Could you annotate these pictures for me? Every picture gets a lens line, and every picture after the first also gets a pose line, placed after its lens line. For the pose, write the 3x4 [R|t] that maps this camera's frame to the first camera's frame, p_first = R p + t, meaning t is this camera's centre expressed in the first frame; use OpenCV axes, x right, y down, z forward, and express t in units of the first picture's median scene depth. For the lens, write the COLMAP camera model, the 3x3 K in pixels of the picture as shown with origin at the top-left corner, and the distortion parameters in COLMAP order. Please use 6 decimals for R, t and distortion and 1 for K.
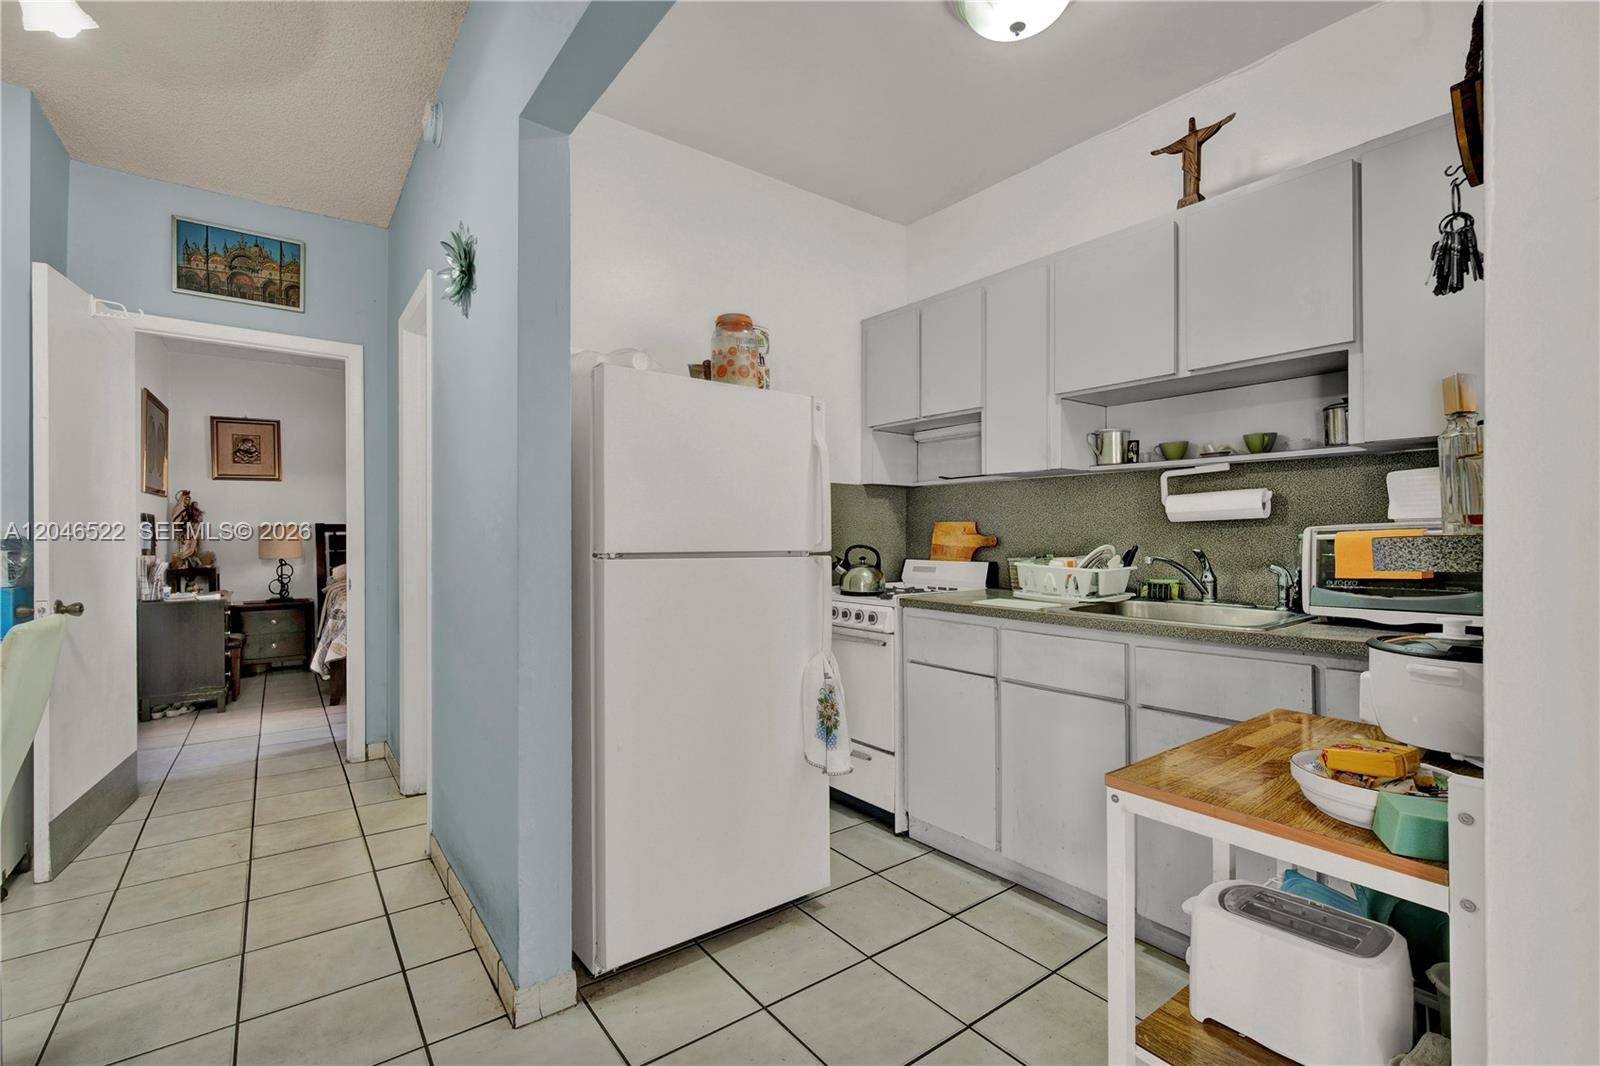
lens RADIAL K [[708.7, 0, 800.0], [0, 708.7, 533.0], [0, 0, 1]] dist [-0.002350, 0.000458]
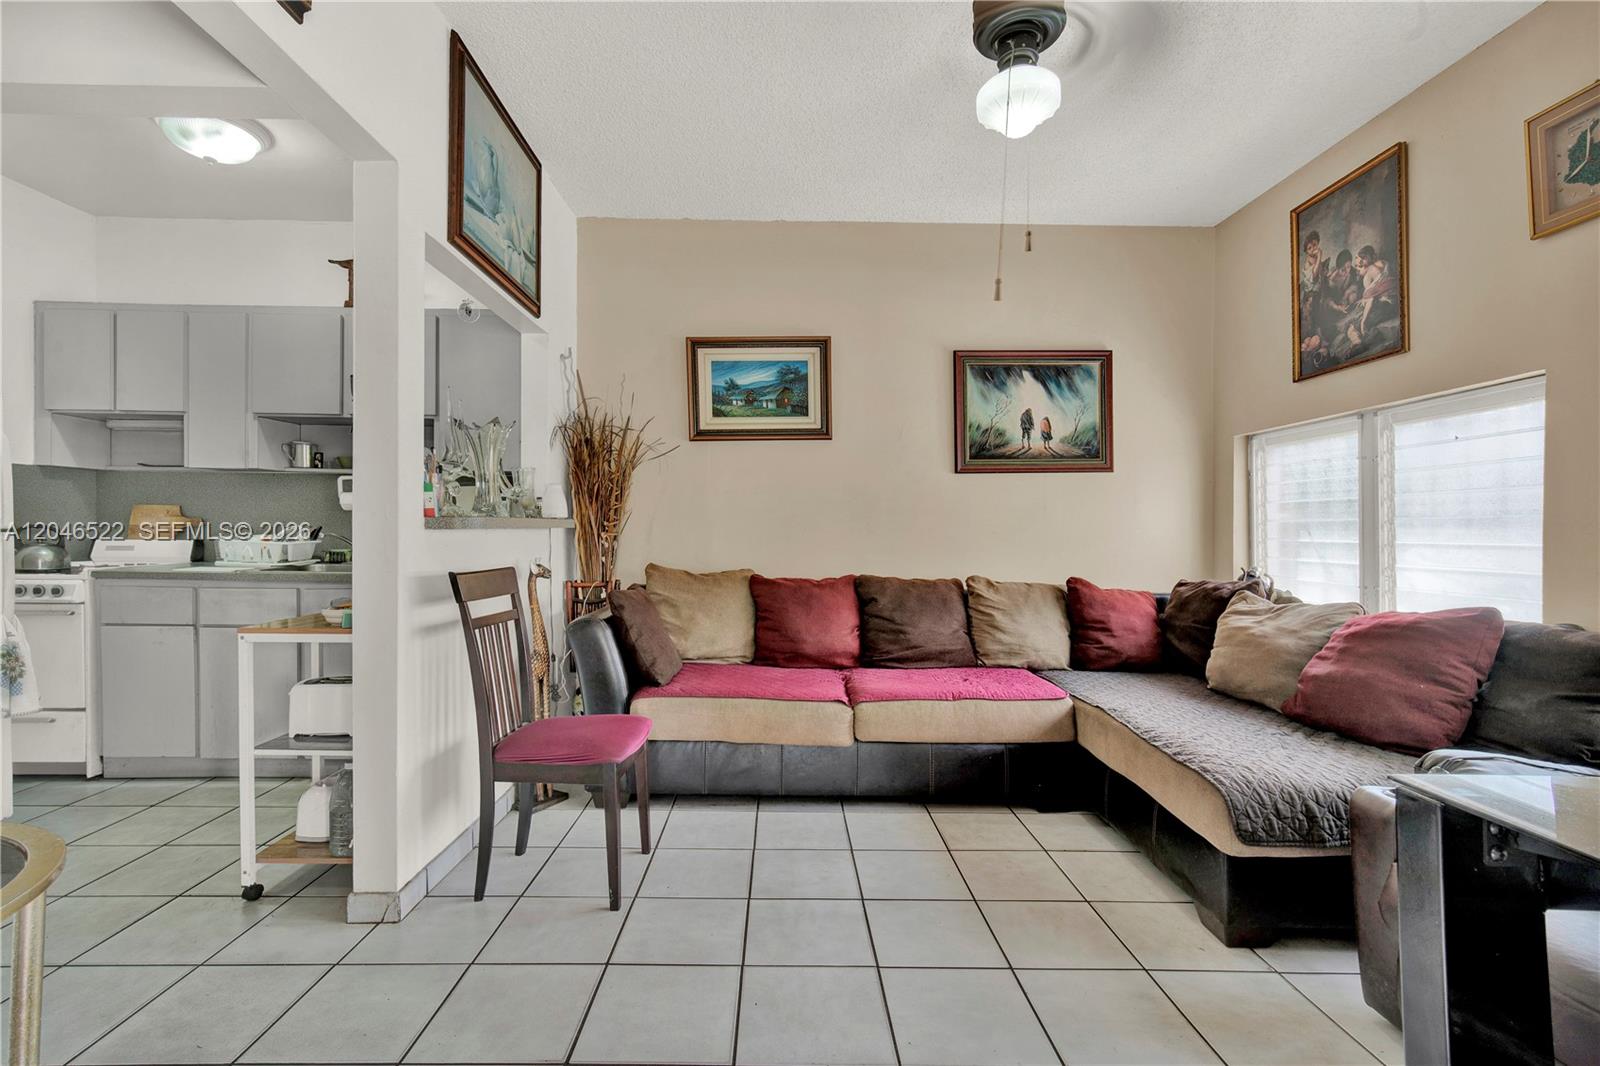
lens RADIAL K [[715.0, 0, 794.4], [0, 715.0, 537.3], [0, 0, 1]] dist [-0.002170, -0.000071]
pose [[0.595143, -0.005761, 0.803599, -0.117782], [-0.013333, 0.999766, 0.017041, 0.003070], [-0.803509, -0.020856, 0.594927, -0.641018]]
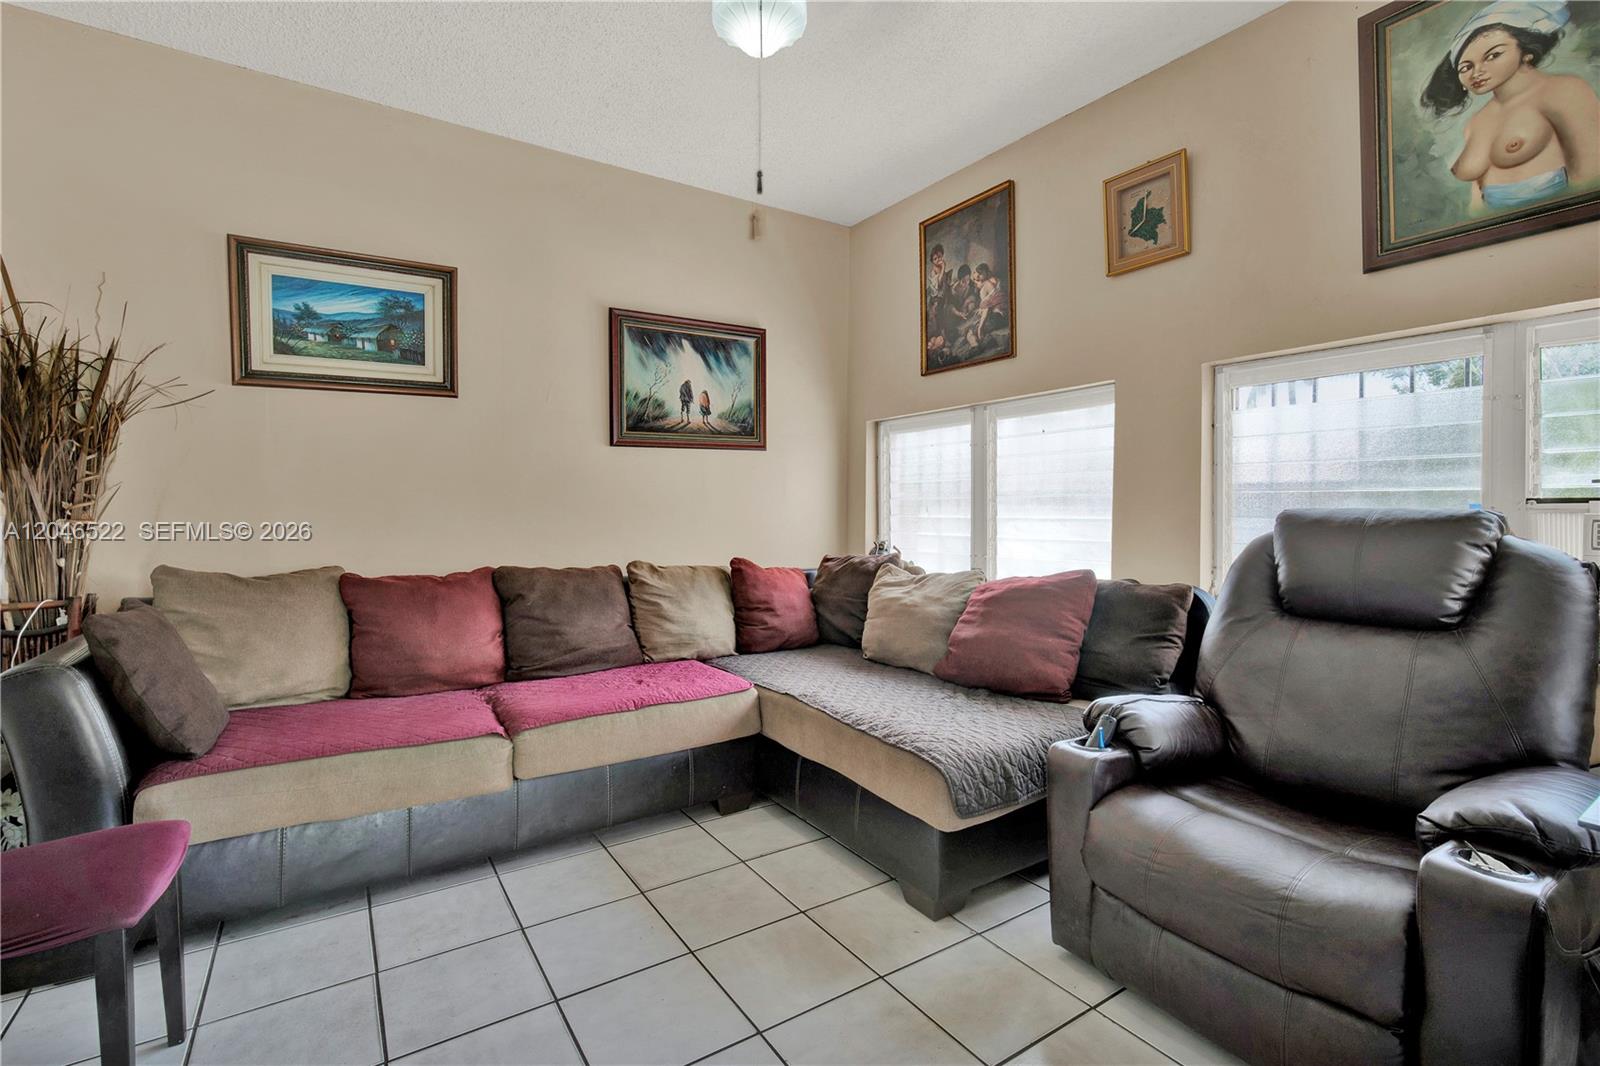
lens RADIAL K [[721.3, 0, 805.4], [0, 721.3, 500.1], [0, 0, 1]] dist [-0.007647, -0.000609]
pose [[0.070045, 0.009562, 0.997498, -0.019277], [-0.007309, 0.999932, -0.009072, 0.000148], [-0.997517, -0.006656, 0.070110, -0.468956]]
